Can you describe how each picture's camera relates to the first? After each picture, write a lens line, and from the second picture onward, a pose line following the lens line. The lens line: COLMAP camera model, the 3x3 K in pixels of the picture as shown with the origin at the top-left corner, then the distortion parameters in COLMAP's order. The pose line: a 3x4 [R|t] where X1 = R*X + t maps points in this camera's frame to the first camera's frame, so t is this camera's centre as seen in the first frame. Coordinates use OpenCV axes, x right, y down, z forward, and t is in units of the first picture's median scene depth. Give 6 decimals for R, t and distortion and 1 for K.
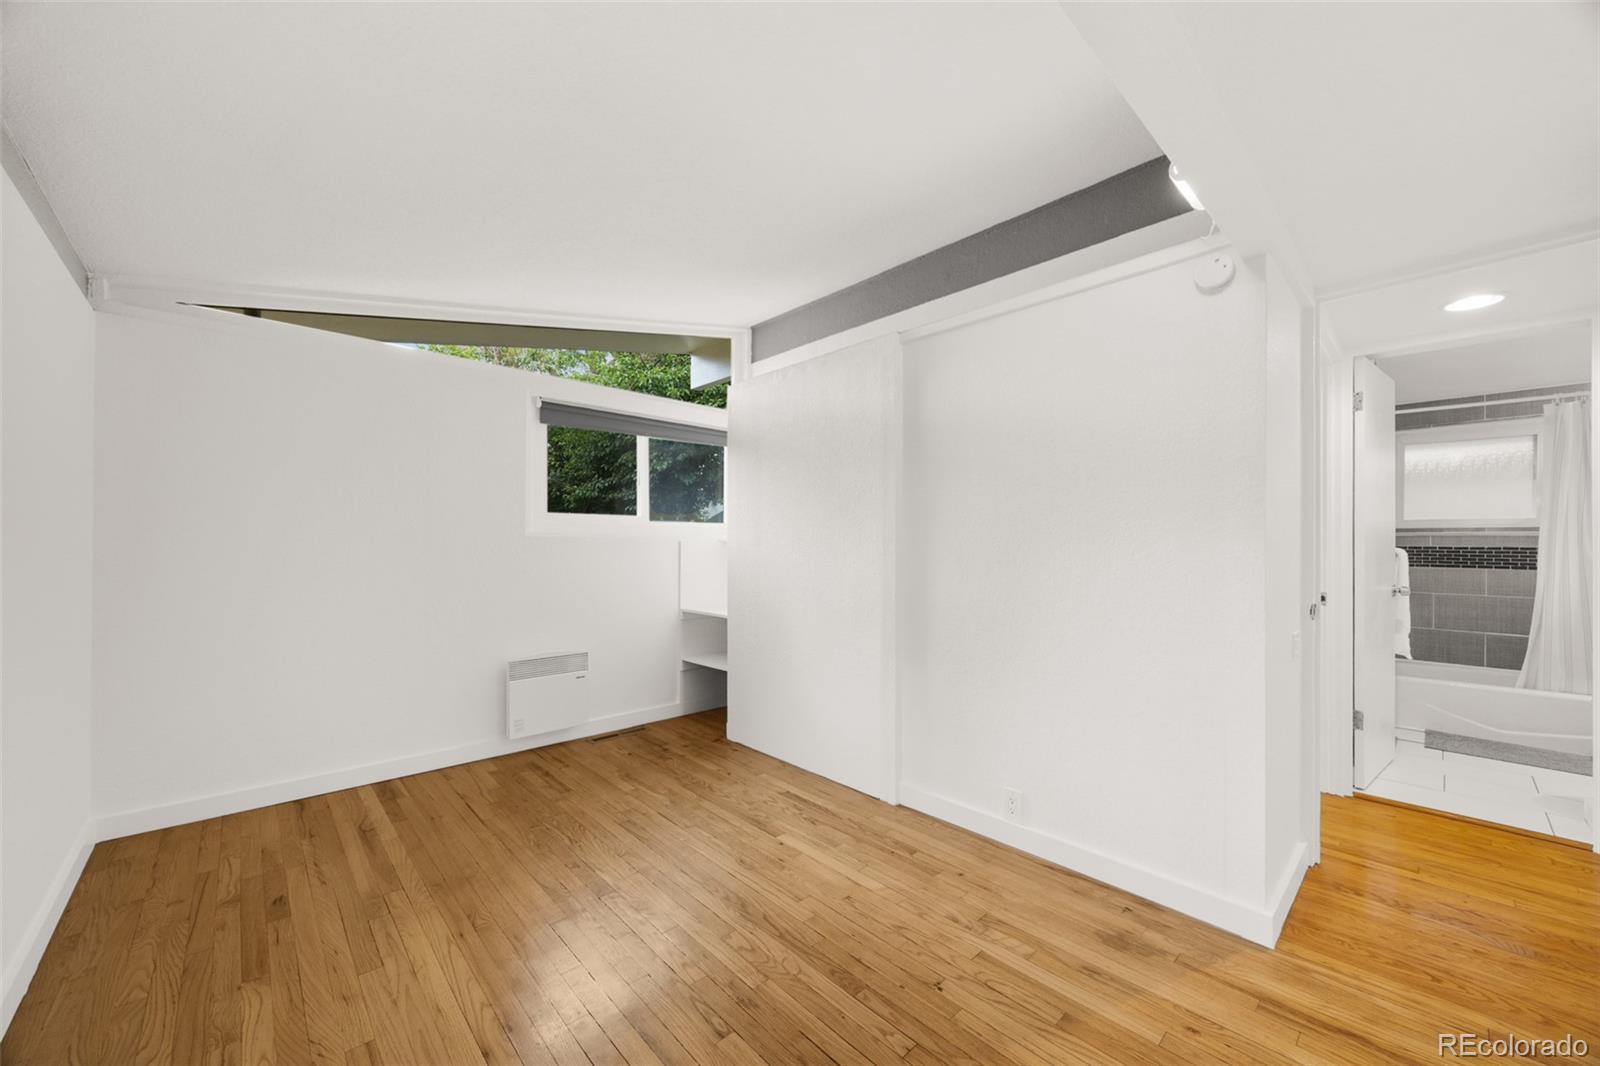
lens RADIAL K [[609.6, 0, 801.8], [0, 609.6, 539.1], [0, 0, 1]] dist [-0.007119, 0.001433]
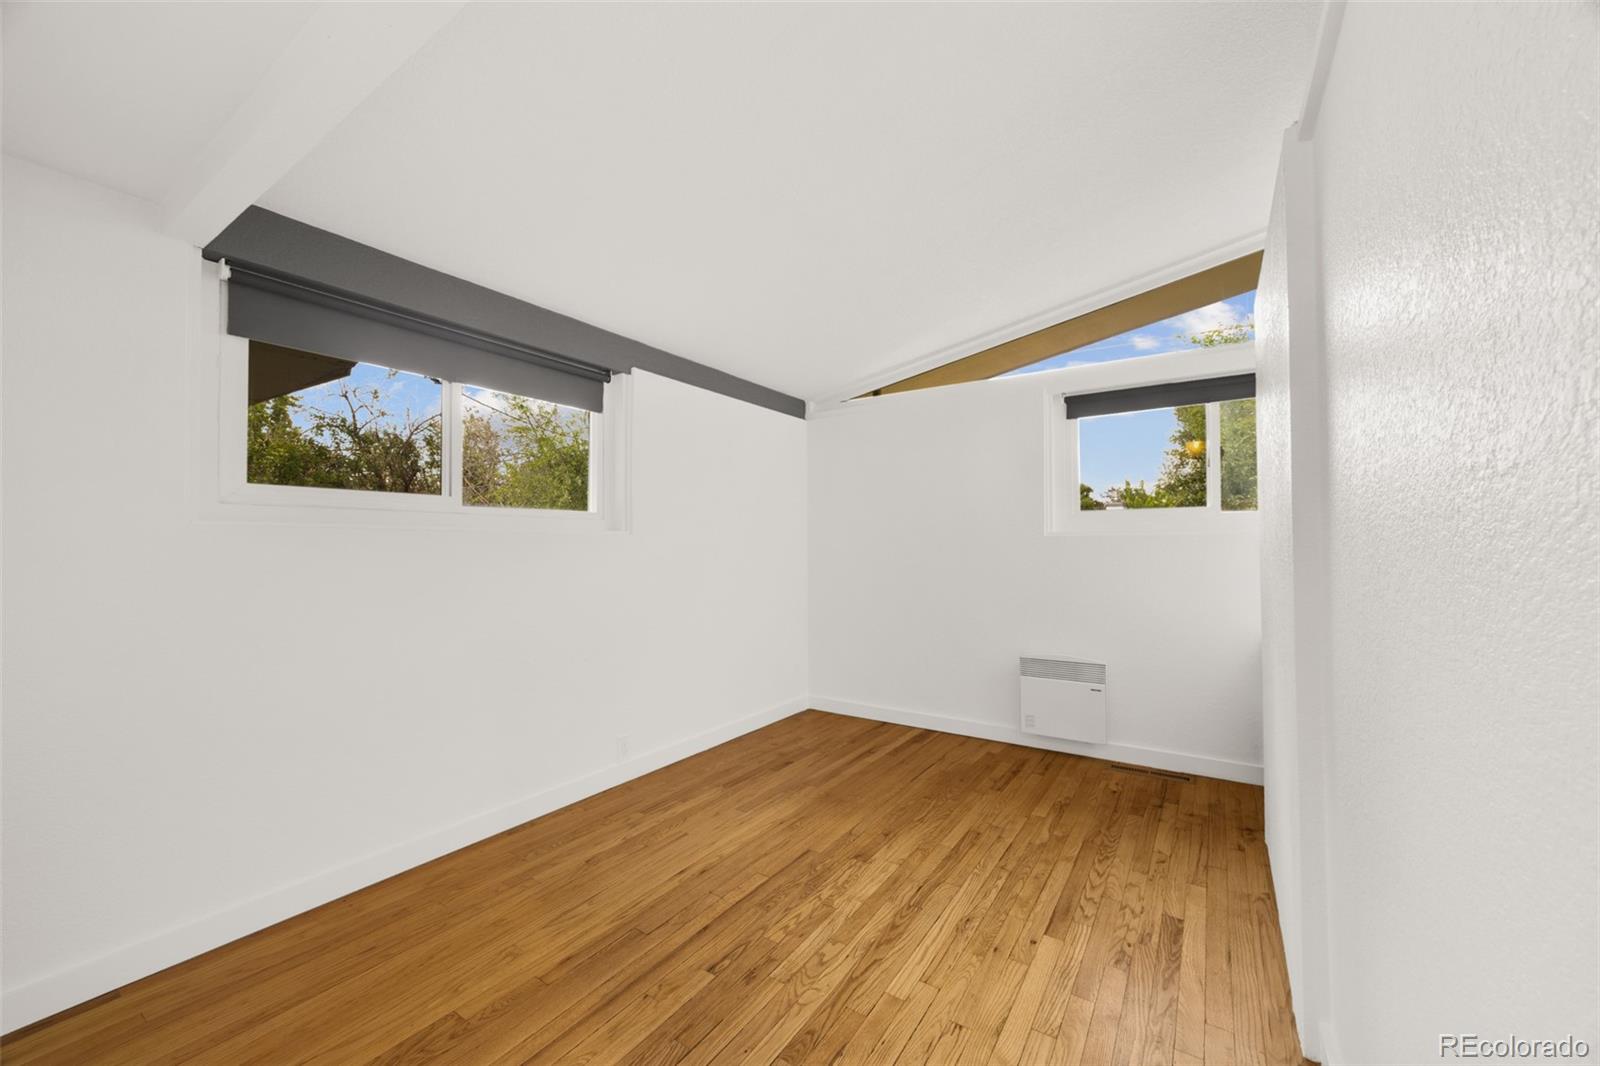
lens RADIAL K [[609.6, 0, 800.2], [0, 609.6, 540.2], [0, 0, 1]] dist [-0.007119, 0.001433]
pose [[0.222468, -0.015212, -0.974821, 0.560373], [0.016202, 0.999798, -0.011905, 0.009595], [0.974805, -0.013145, 0.222670, 0.493199]]
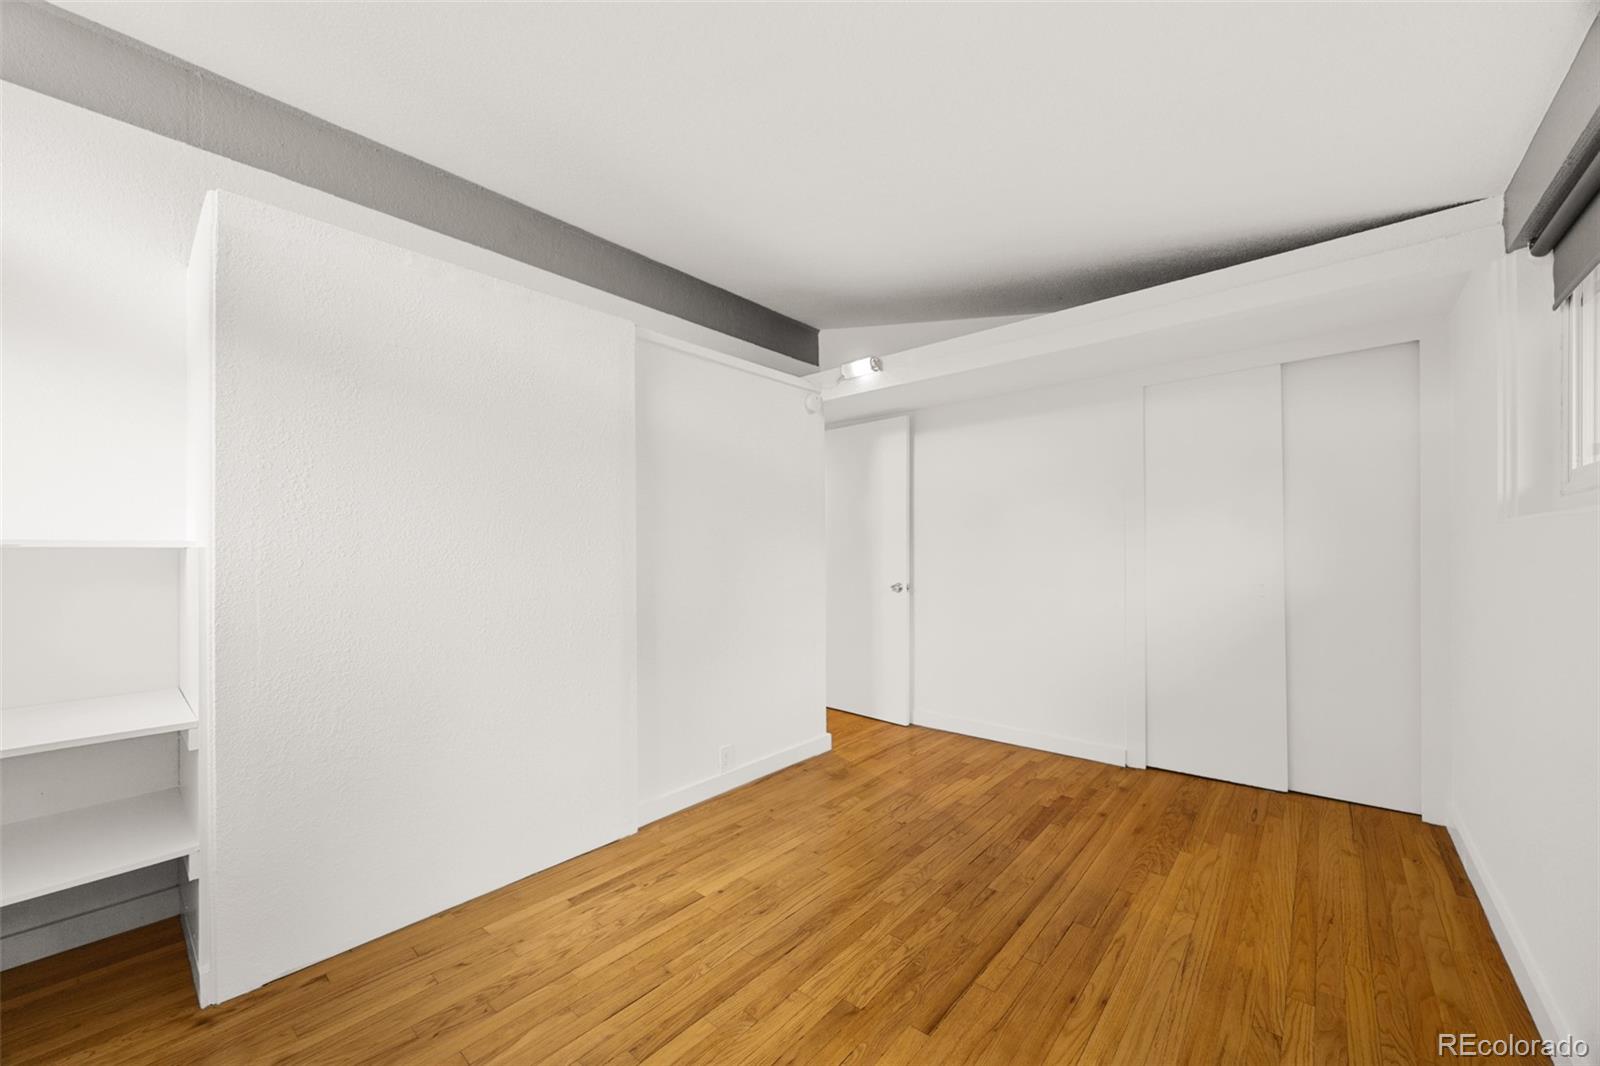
lens RADIAL K [[609.6, 0, 807.1], [0, 609.6, 545.5], [0, 0, 1]] dist [-0.007119, 0.001433]
pose [[-0.115359, 0.009751, 0.993276, -0.809886], [-0.001482, 0.999949, -0.009989, 0.010124], [-0.993323, -0.002624, -0.115339, 0.860128]]
